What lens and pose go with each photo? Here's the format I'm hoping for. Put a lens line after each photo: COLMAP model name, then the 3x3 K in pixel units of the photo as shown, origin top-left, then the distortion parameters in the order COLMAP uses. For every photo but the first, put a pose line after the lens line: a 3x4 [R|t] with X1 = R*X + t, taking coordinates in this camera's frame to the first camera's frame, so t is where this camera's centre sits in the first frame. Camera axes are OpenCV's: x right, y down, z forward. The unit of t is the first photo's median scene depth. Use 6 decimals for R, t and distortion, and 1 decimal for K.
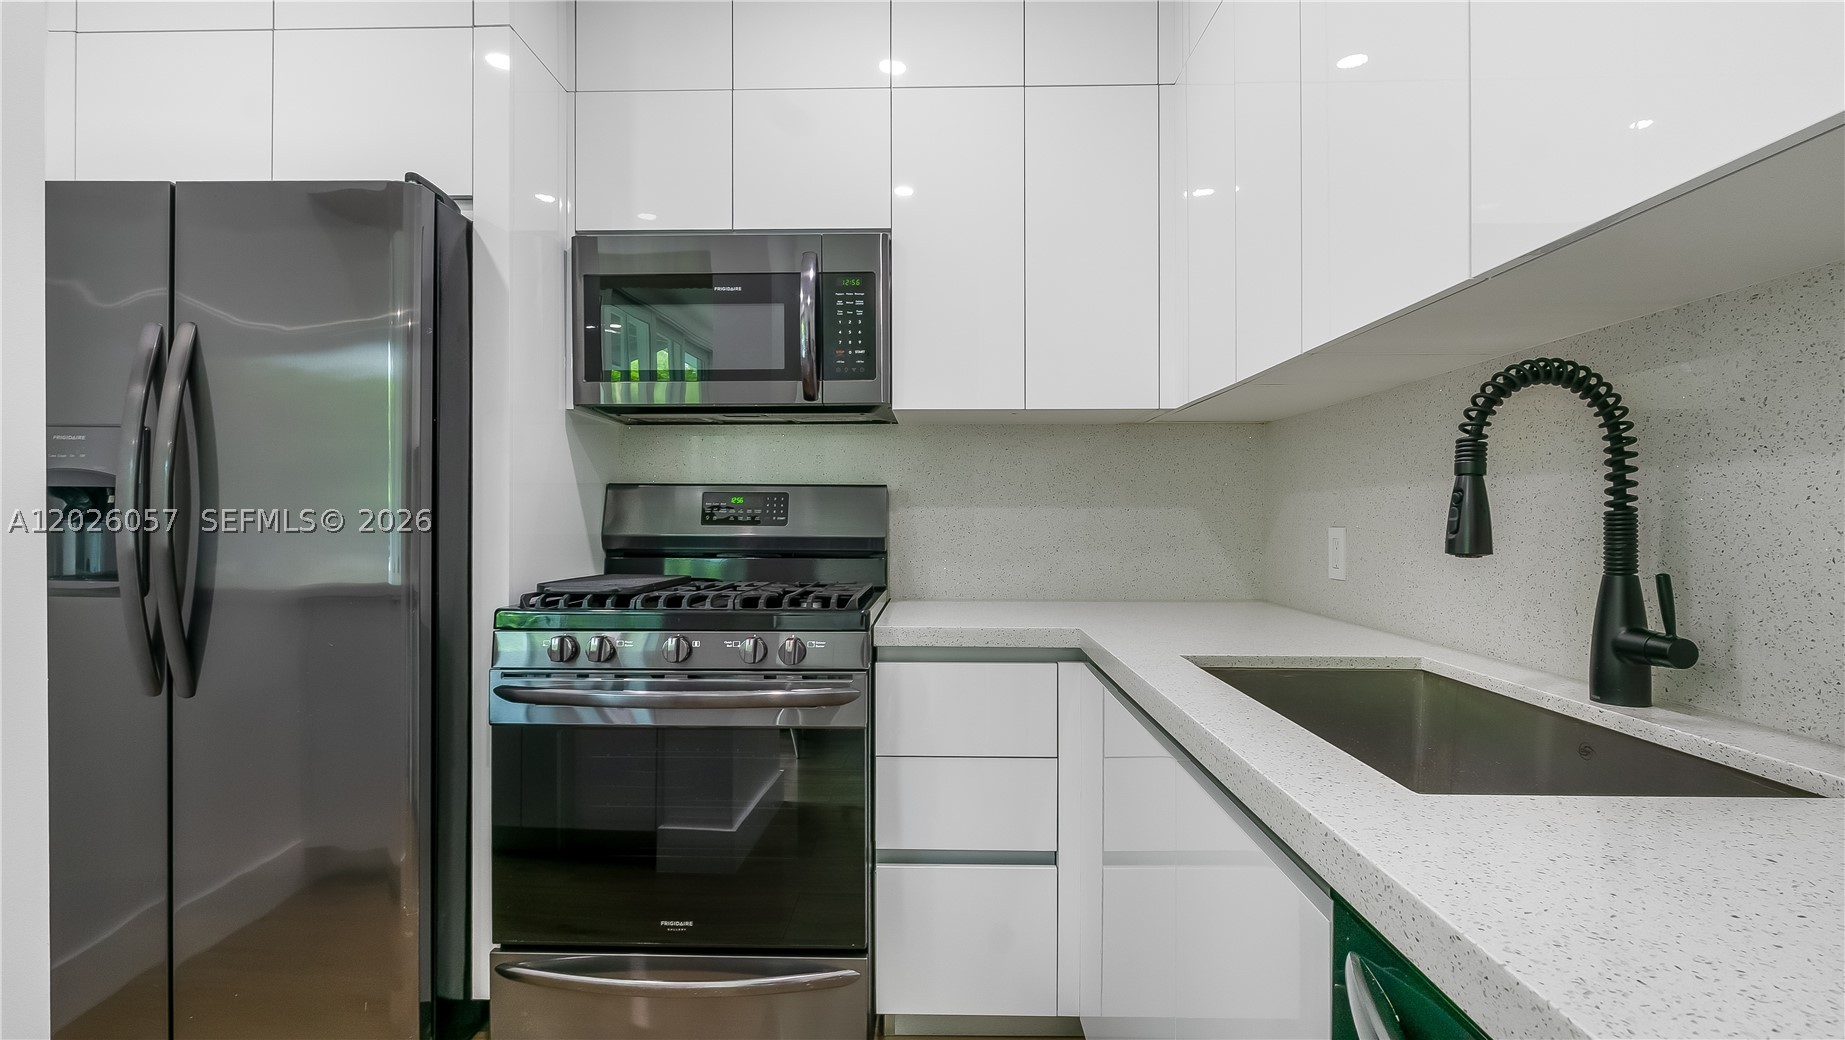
lens RADIAL K [[861.2, 0, 918.4], [0, 861.2, 513.8], [0, 0, 1]] dist [-0.008166, 0.001376]
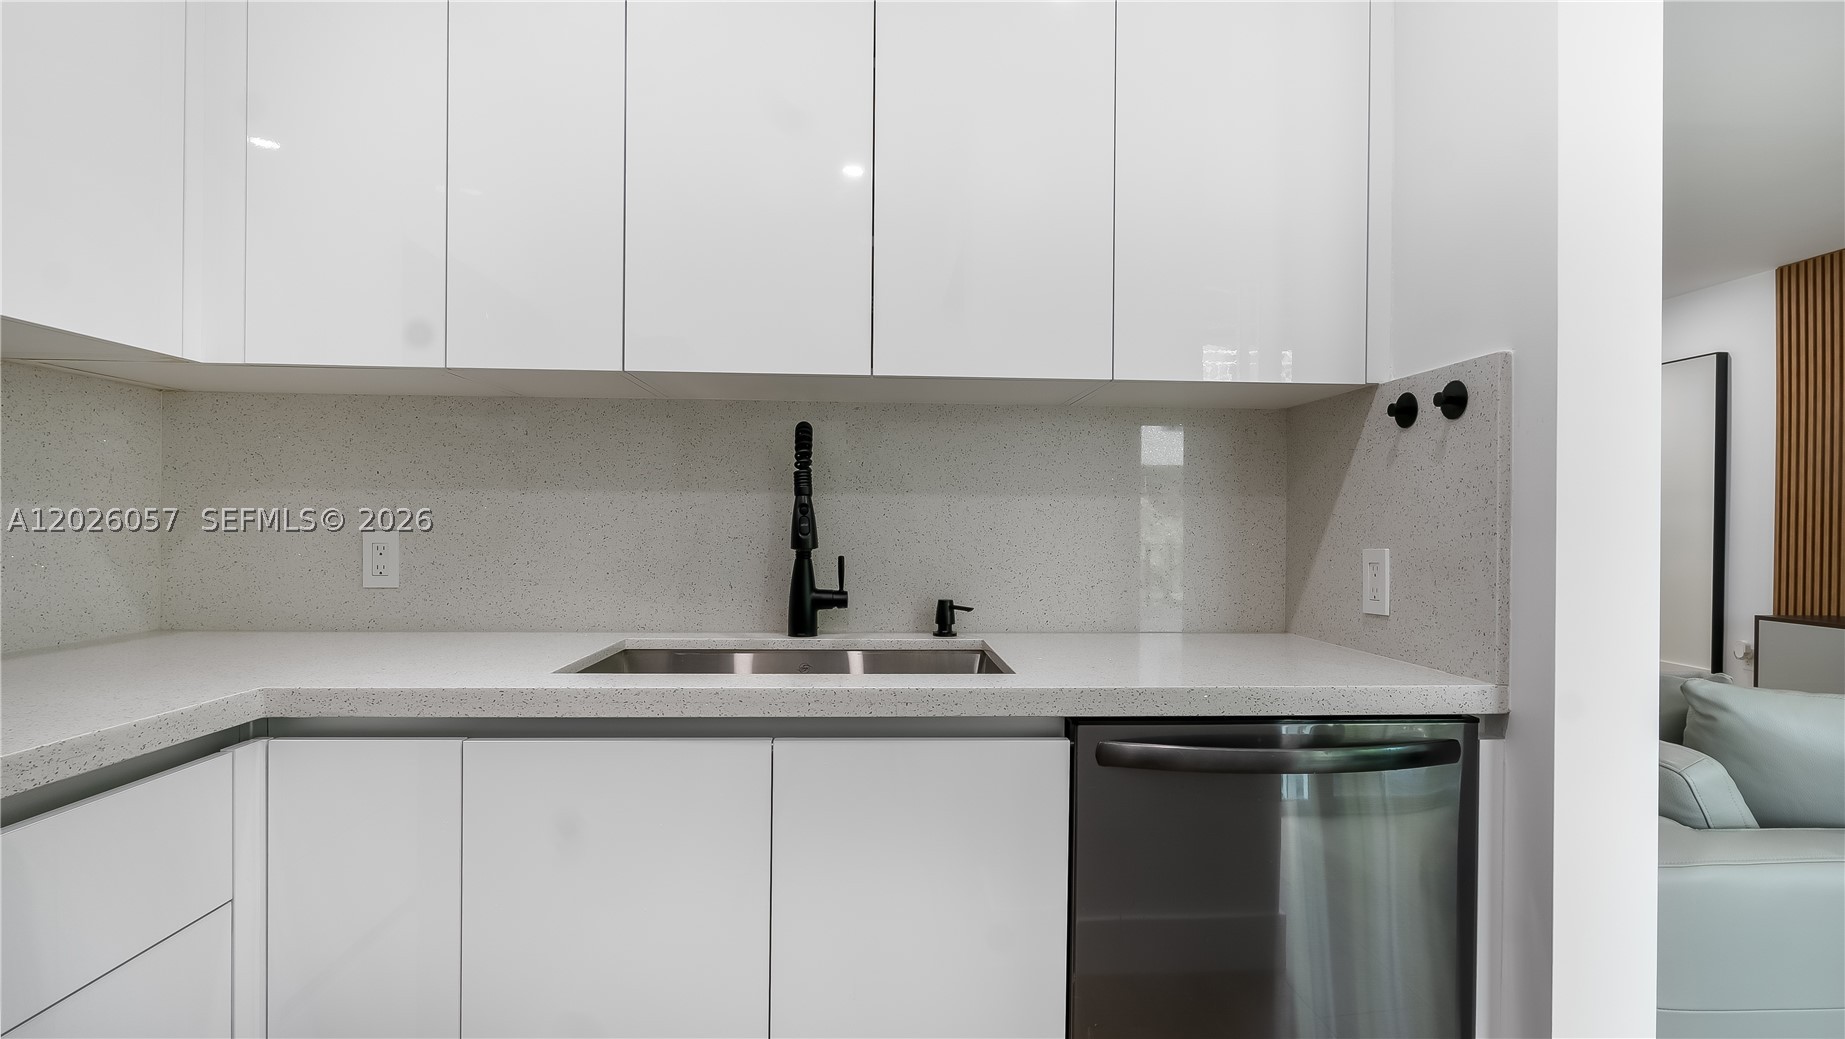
lens RADIAL K [[857.1, 0, 917.3], [0, 857.1, 523.9], [0, 0, 1]] dist [-0.010937, 0.003376]
pose [[-0.084117, -0.001036, 0.996455, -0.482264], [-0.012600, 0.999921, -0.000024, 0.001093], [-0.996376, -0.012557, -0.084124, 0.530731]]
